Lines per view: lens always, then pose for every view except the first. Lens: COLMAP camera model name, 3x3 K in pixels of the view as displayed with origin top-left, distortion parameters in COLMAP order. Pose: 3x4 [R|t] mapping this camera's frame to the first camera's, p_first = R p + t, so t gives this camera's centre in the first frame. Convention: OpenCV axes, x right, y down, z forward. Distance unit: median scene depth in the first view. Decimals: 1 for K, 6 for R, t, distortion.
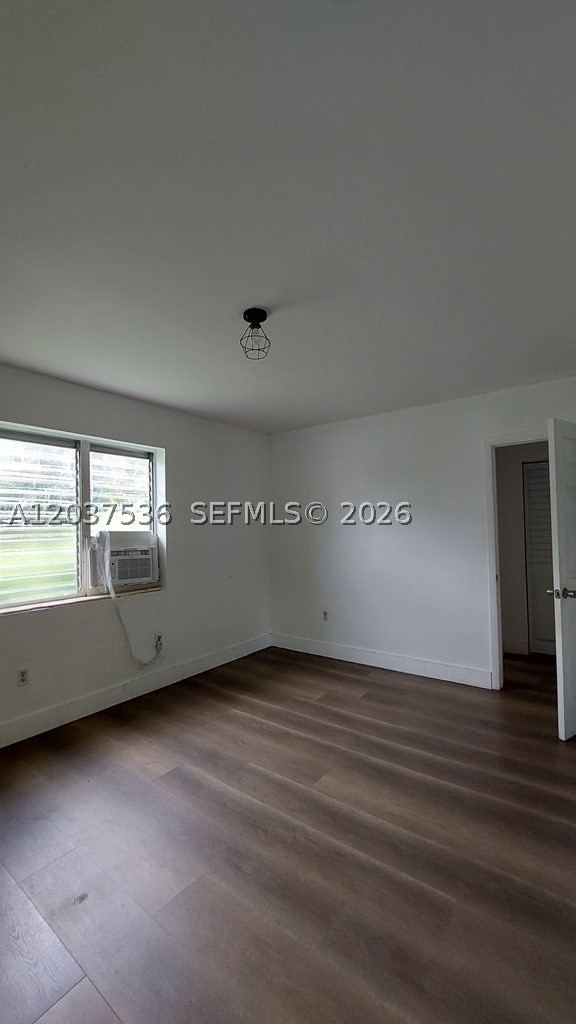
lens RADIAL K [[411.6, 0, 282.1], [0, 411.6, 517.0], [0, 0, 1]] dist [0.002462, -0.009753]
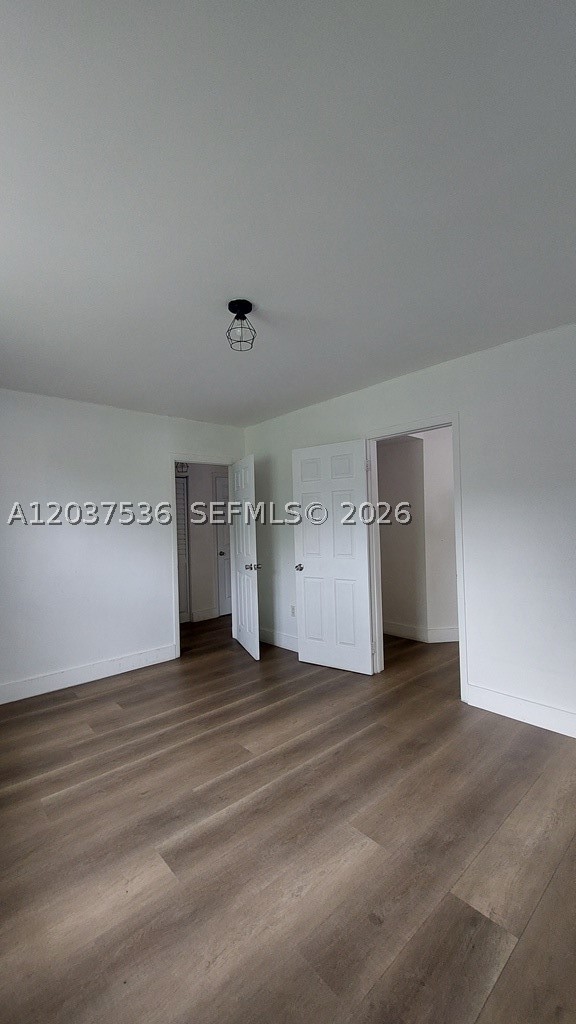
lens RADIAL K [[411.6, 0, 282.1], [0, 411.6, 517.0], [0, 0, 1]] dist [0.002462, -0.009753]
pose [[0.189458, 0.026391, 0.981534, -0.731695], [-0.007337, 0.999649, -0.025462, 0.029732], [-0.981861, -0.002378, 0.189586, 0.518034]]
